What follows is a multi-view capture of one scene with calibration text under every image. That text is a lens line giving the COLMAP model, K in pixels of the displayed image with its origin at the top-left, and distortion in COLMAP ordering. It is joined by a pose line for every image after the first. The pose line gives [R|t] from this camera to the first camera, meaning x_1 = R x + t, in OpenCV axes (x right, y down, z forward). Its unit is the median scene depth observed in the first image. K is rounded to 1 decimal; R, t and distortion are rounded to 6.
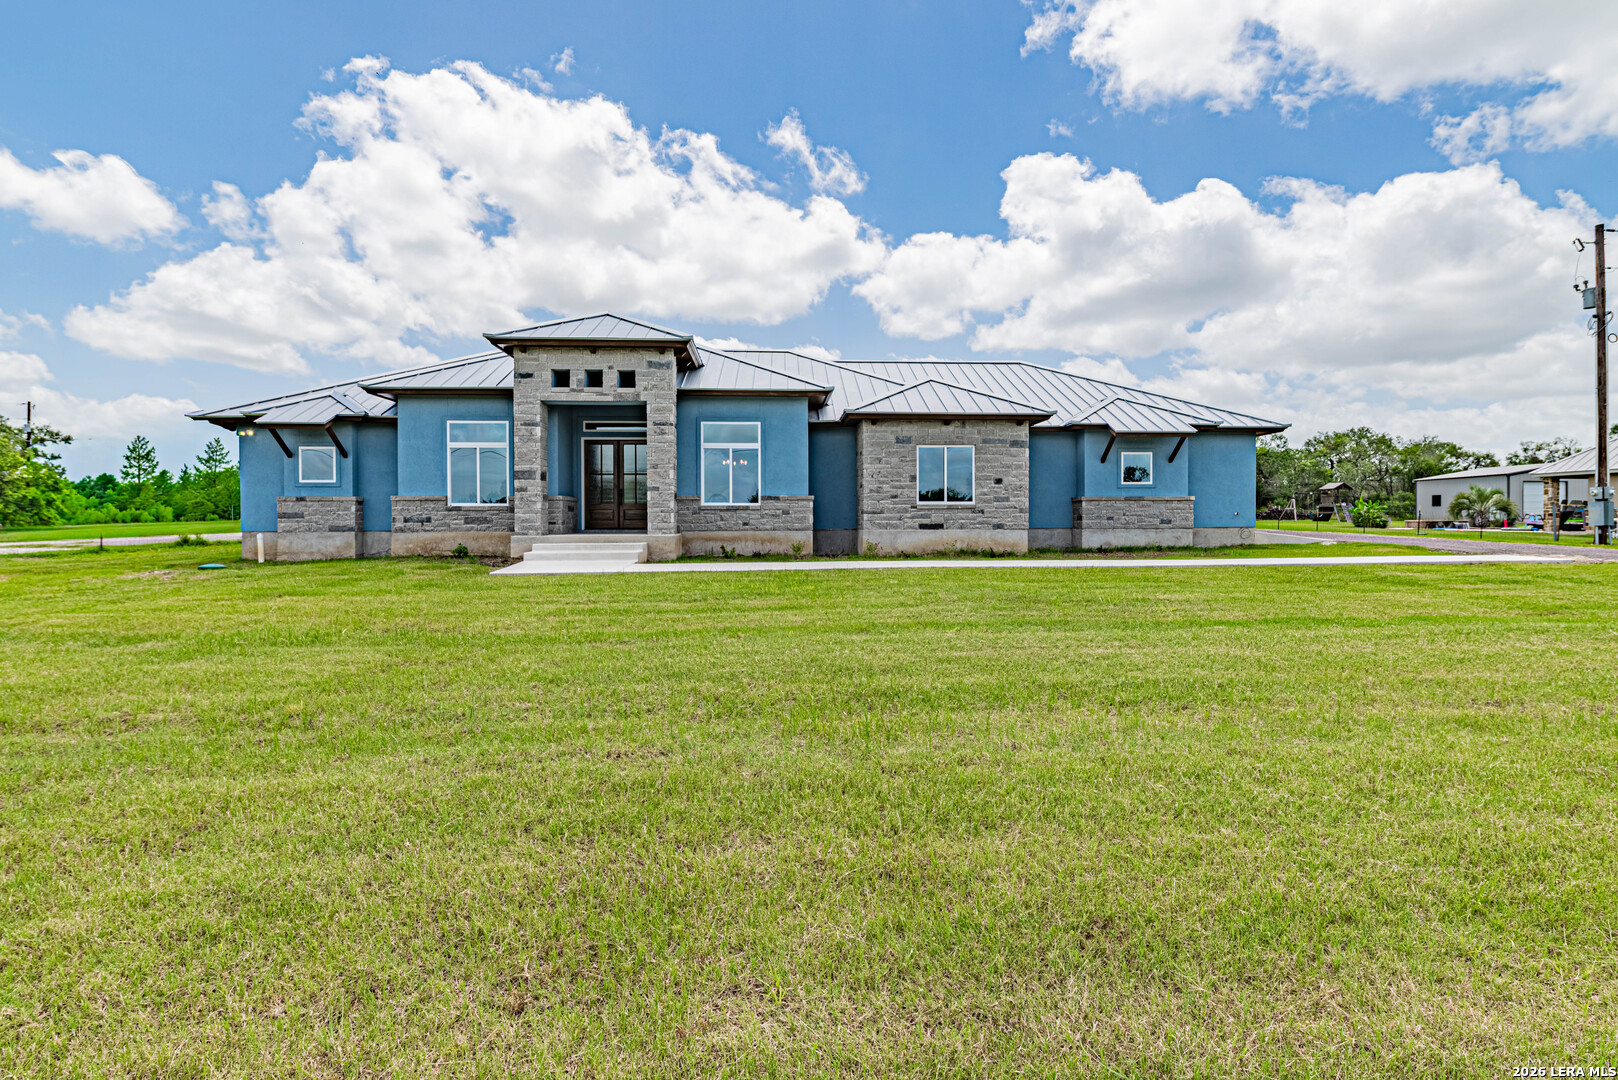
lens RADIAL K [[794.8, 0, 814.9], [0, 794.8, 533.1], [0, 0, 1]] dist [-0.006607, -0.001148]
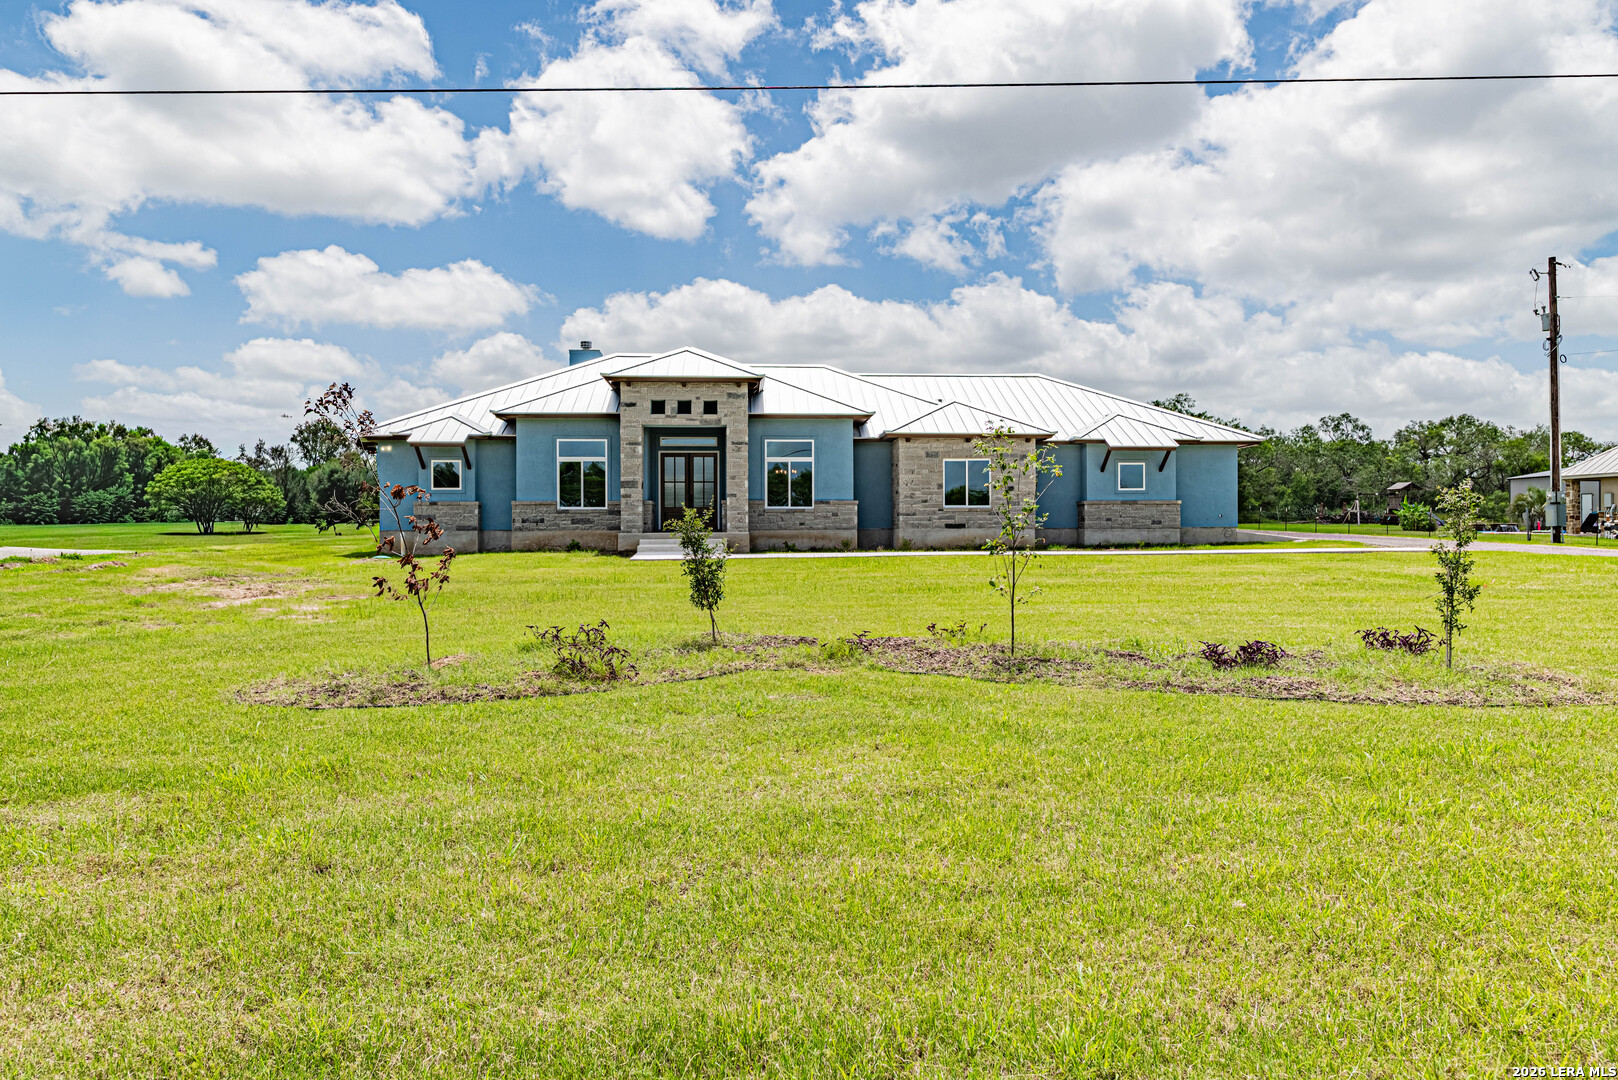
lens RADIAL K [[1084.8, 0, 809.0], [0, 1084.8, 540.0], [0, 0, 1]] dist [-0.001456, 0.000132]
pose [[0.999953, -0.000589, 0.009694, -0.093067], [0.000627, 0.999992, -0.003923, 0.019420], [-0.009692, 0.003929, 0.999945, -0.655616]]
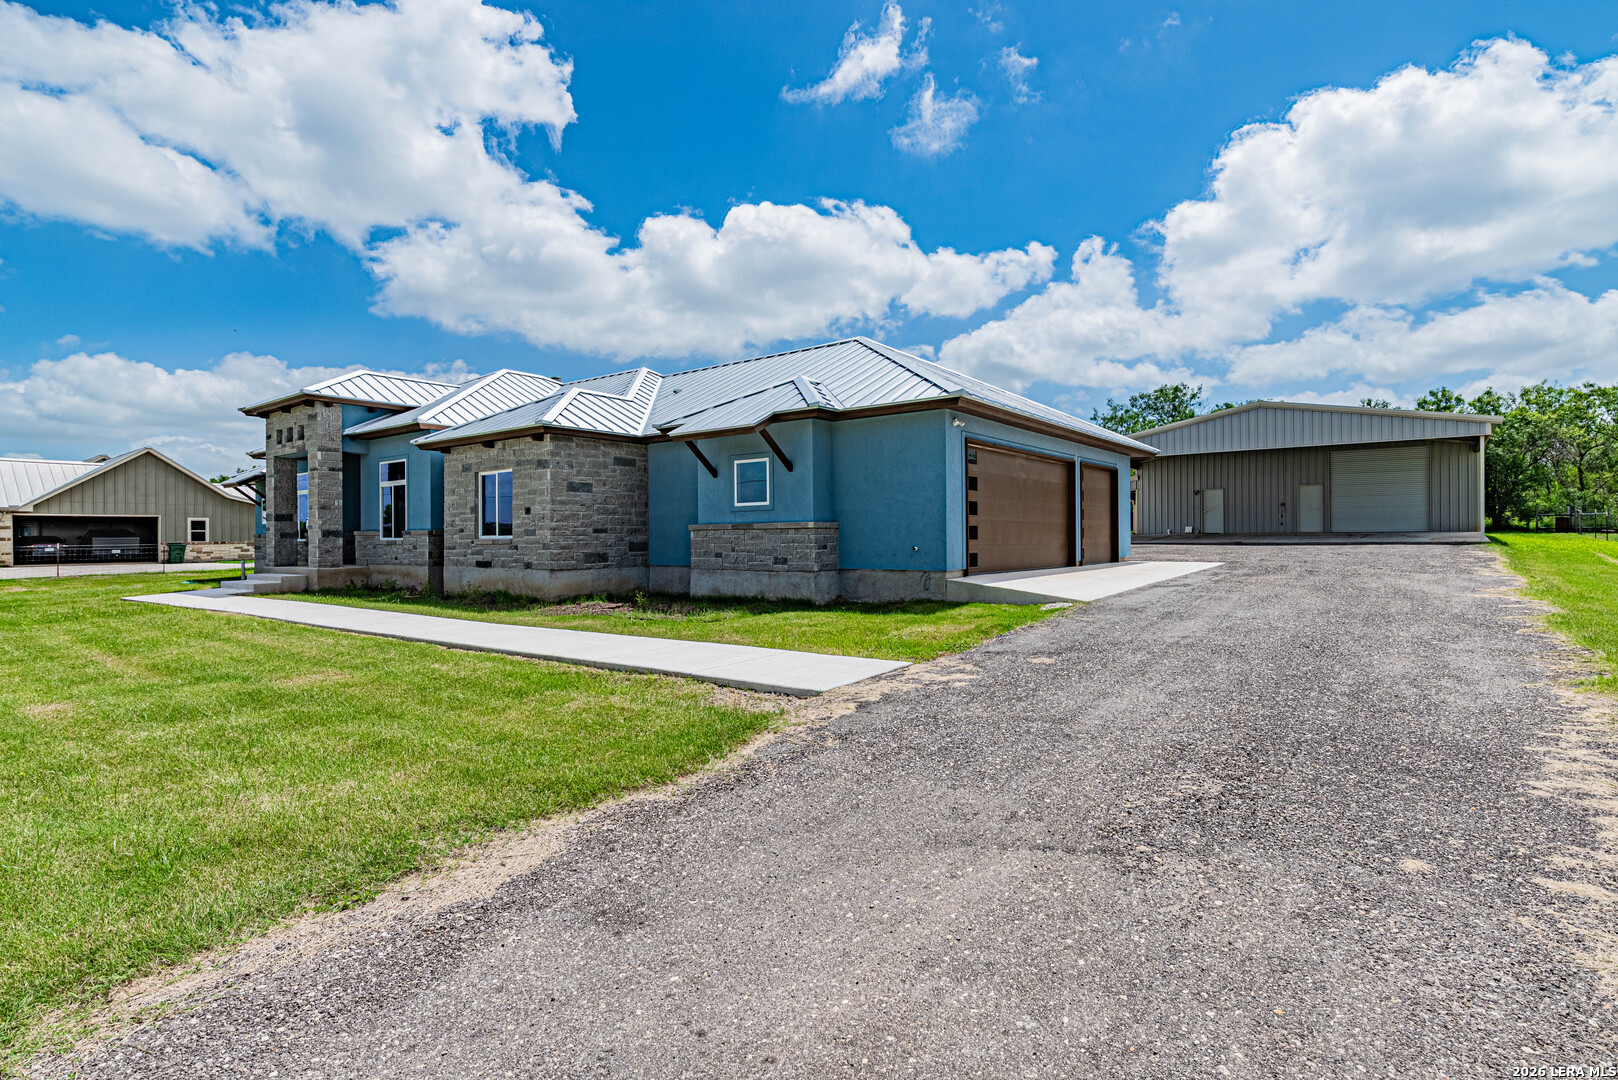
lens RADIAL K [[794.8, 0, 814.9], [0, 794.8, 533.1], [0, 0, 1]] dist [-0.006607, -0.001148]
pose [[0.759305, -0.006117, -0.650707, 1.002704], [-0.001290, 0.999940, -0.010905, -0.033968], [0.650734, 0.009120, 0.759251, 0.575747]]
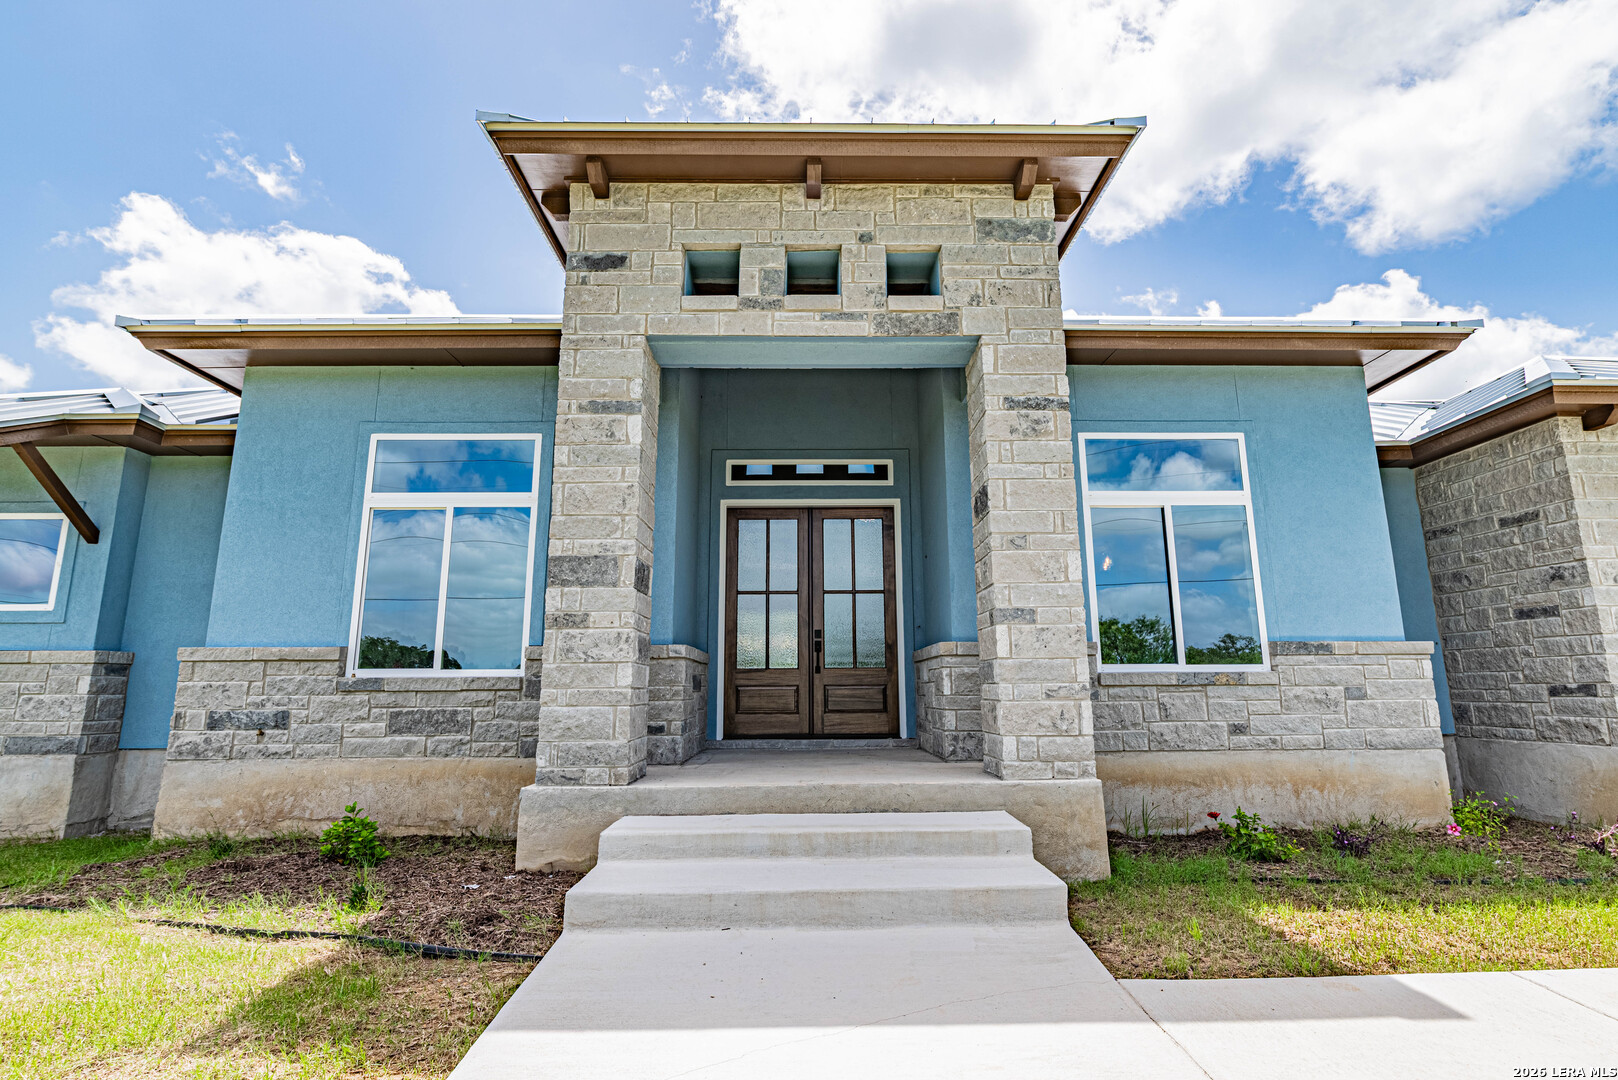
lens RADIAL K [[794.8, 0, 814.9], [0, 794.8, 533.1], [0, 0, 1]] dist [-0.006607, -0.001148]
pose [[0.999199, -0.011483, -0.038337, -0.249364], [0.003367, 0.978674, -0.205393, -0.024269], [0.039878, 0.205100, 0.977928, 0.663034]]
